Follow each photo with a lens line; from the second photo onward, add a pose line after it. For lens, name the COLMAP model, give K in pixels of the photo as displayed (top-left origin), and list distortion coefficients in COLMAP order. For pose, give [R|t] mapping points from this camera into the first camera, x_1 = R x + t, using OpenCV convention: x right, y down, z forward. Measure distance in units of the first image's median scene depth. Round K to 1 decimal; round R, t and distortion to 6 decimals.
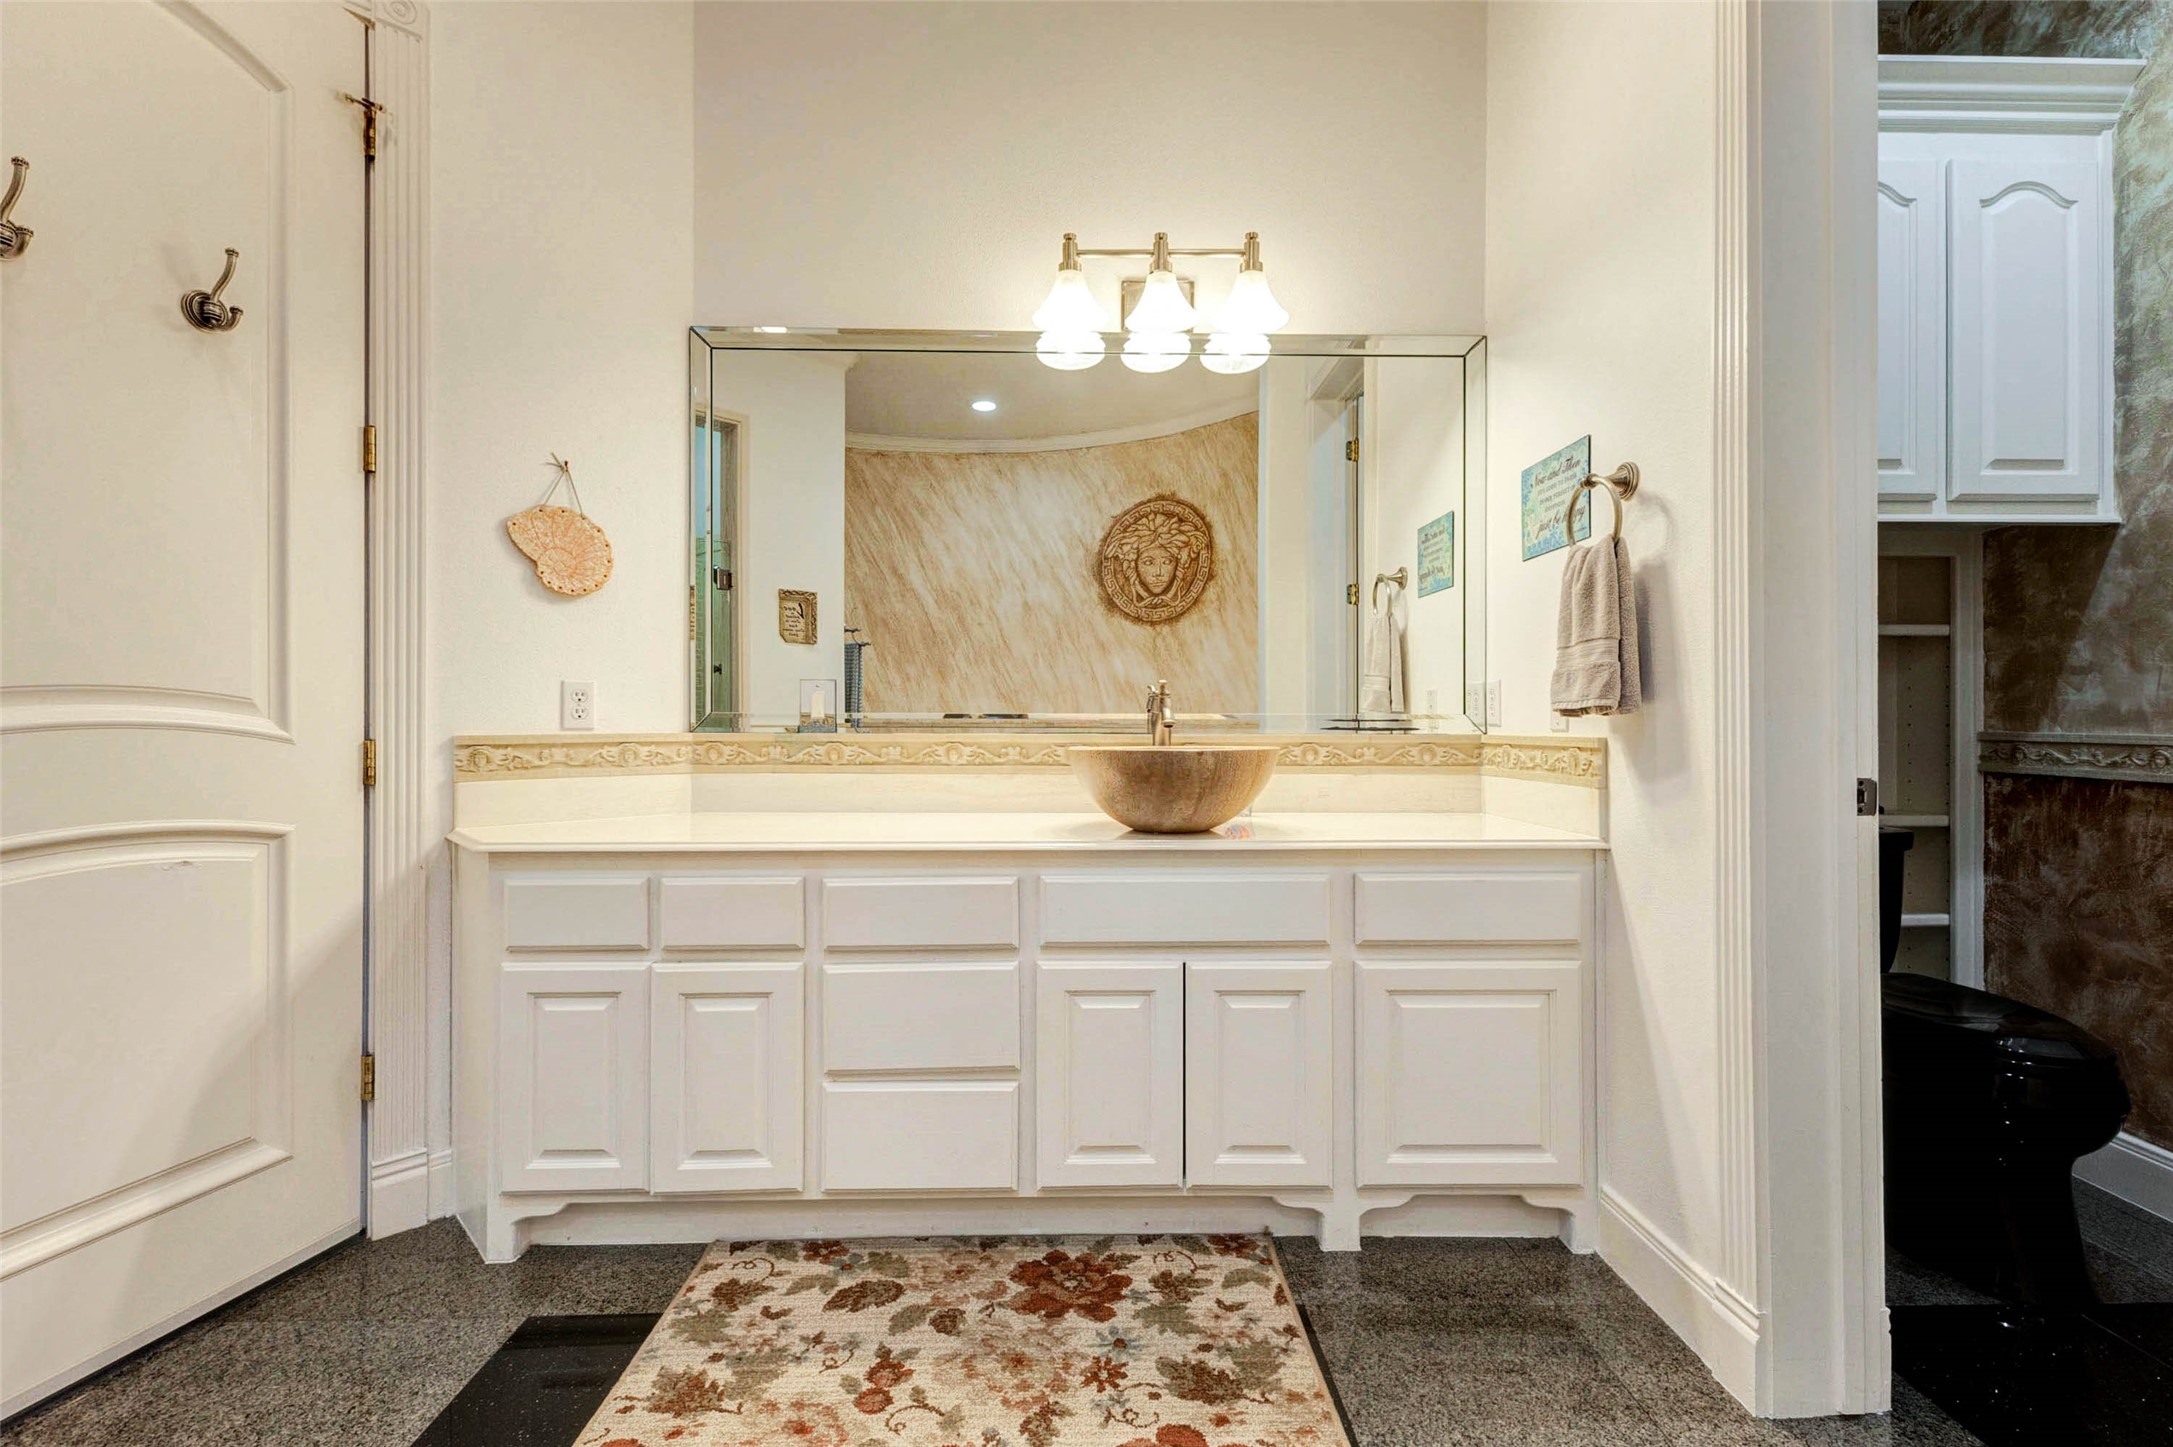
lens RADIAL K [[932.4, 0, 1104.8], [0, 932.4, 717.6], [0, 0, 1]] dist [0.002153, 0.000236]
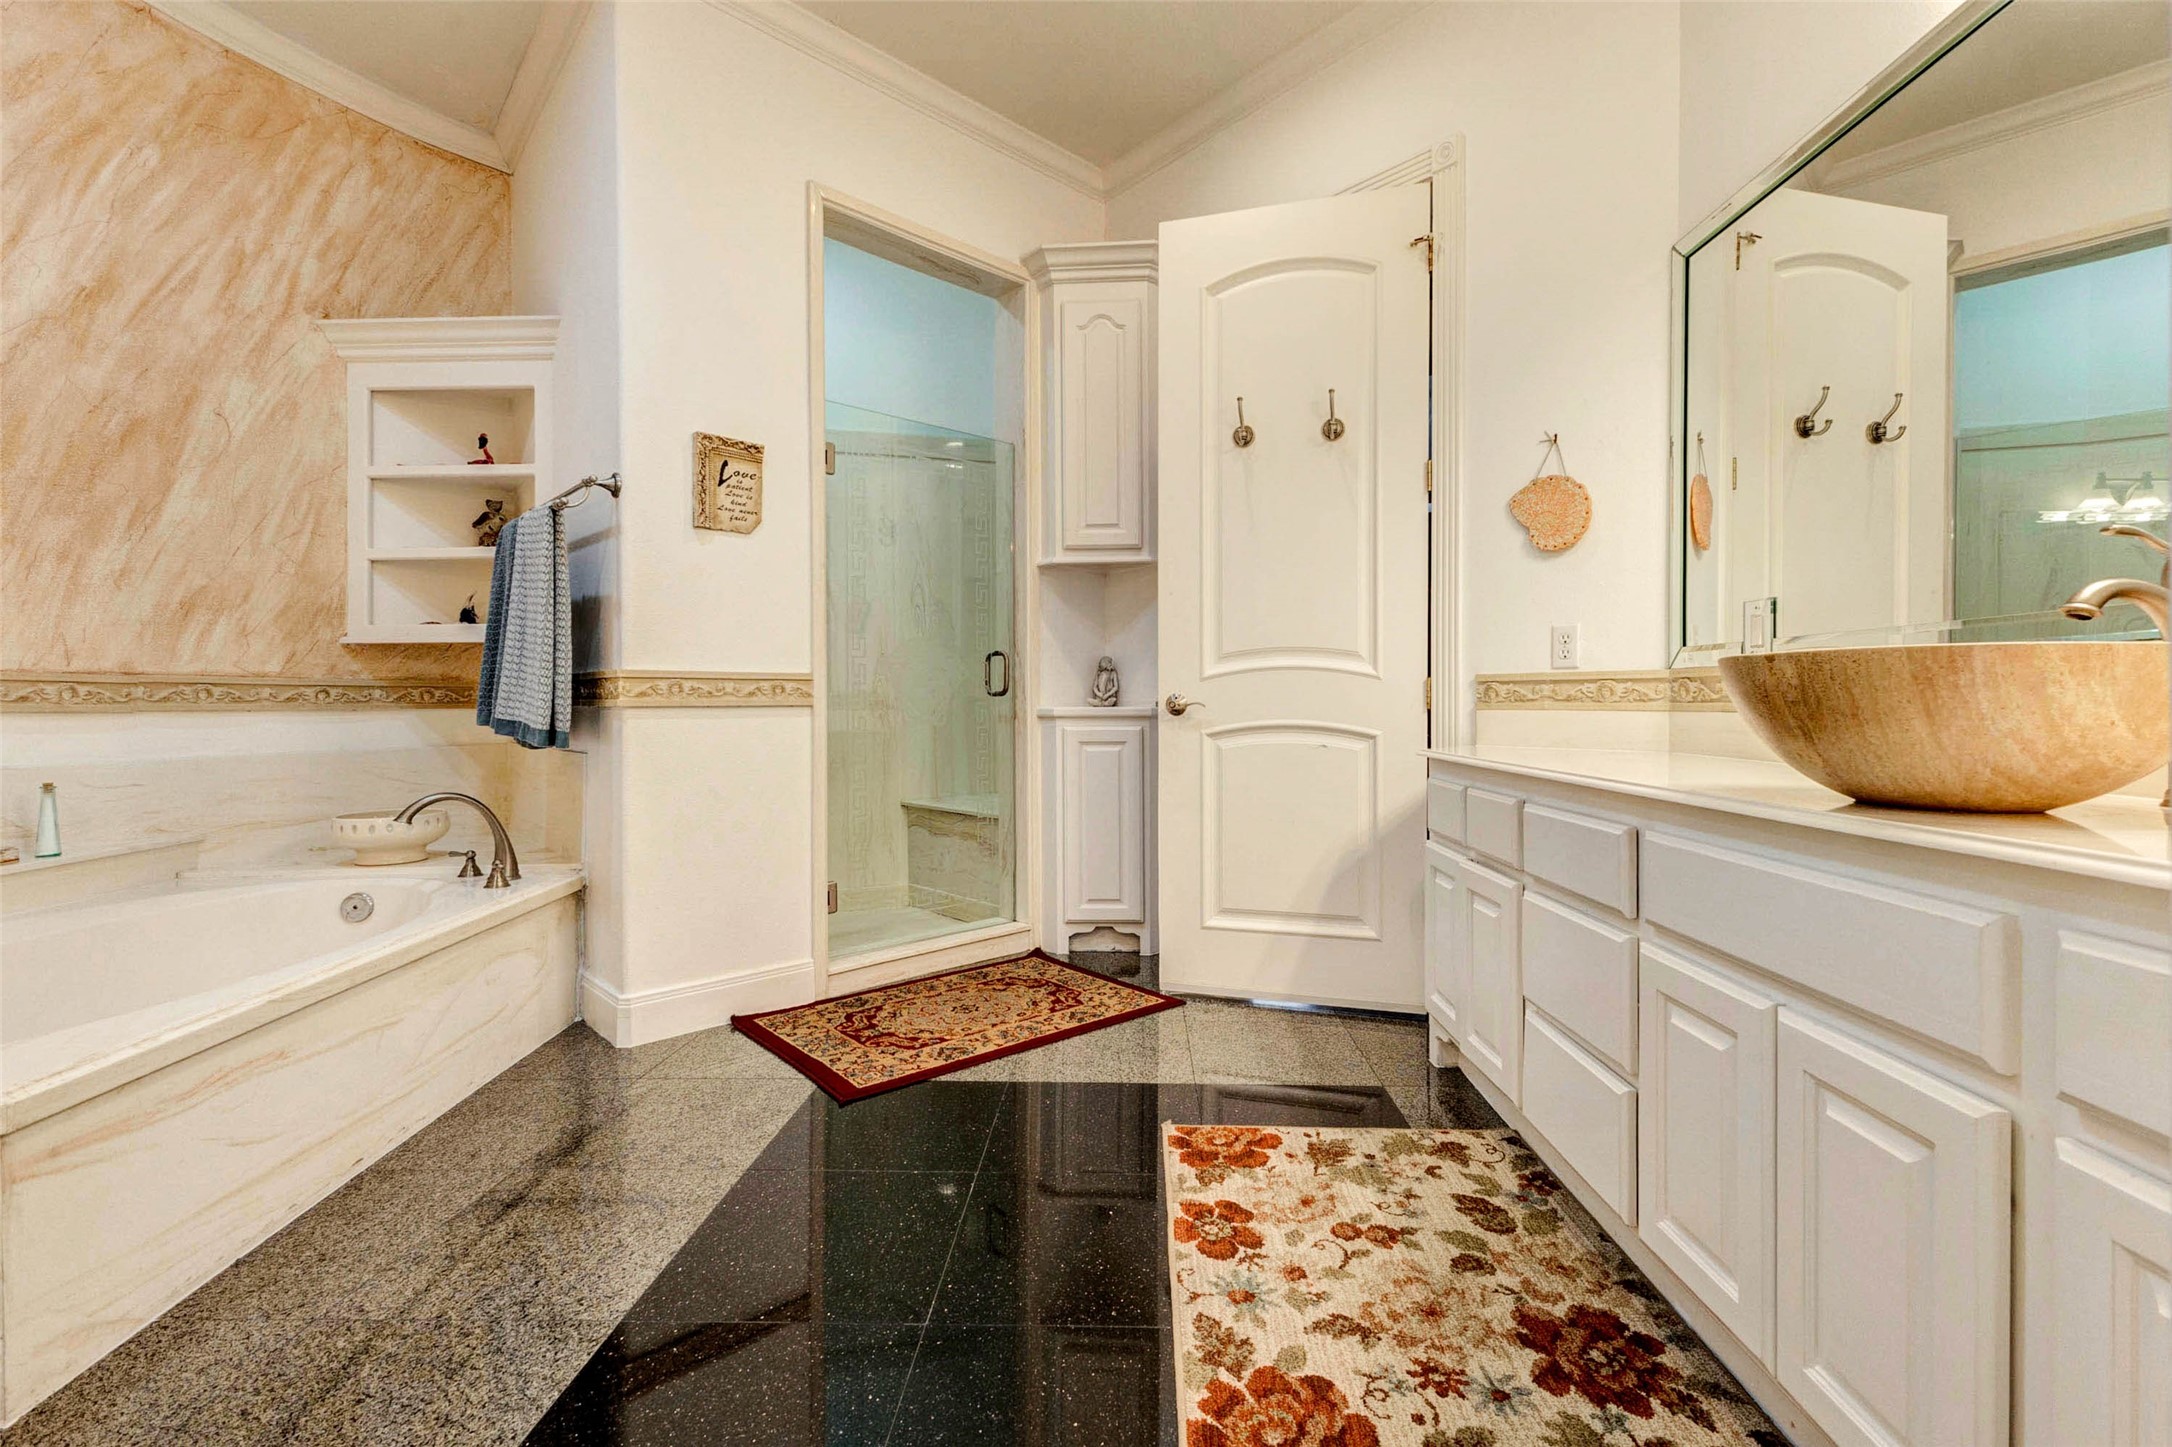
lens RADIAL K [[932.0, 0, 1104.3], [0, 932.0, 717.6], [0, 0, 1]] dist [0.002153, 0.000236]
pose [[-0.065617, 0.014625, -0.997738, 0.747748], [-0.001430, 0.999890, 0.014751, 0.070496], [0.997844, 0.002395, -0.065589, 0.642887]]
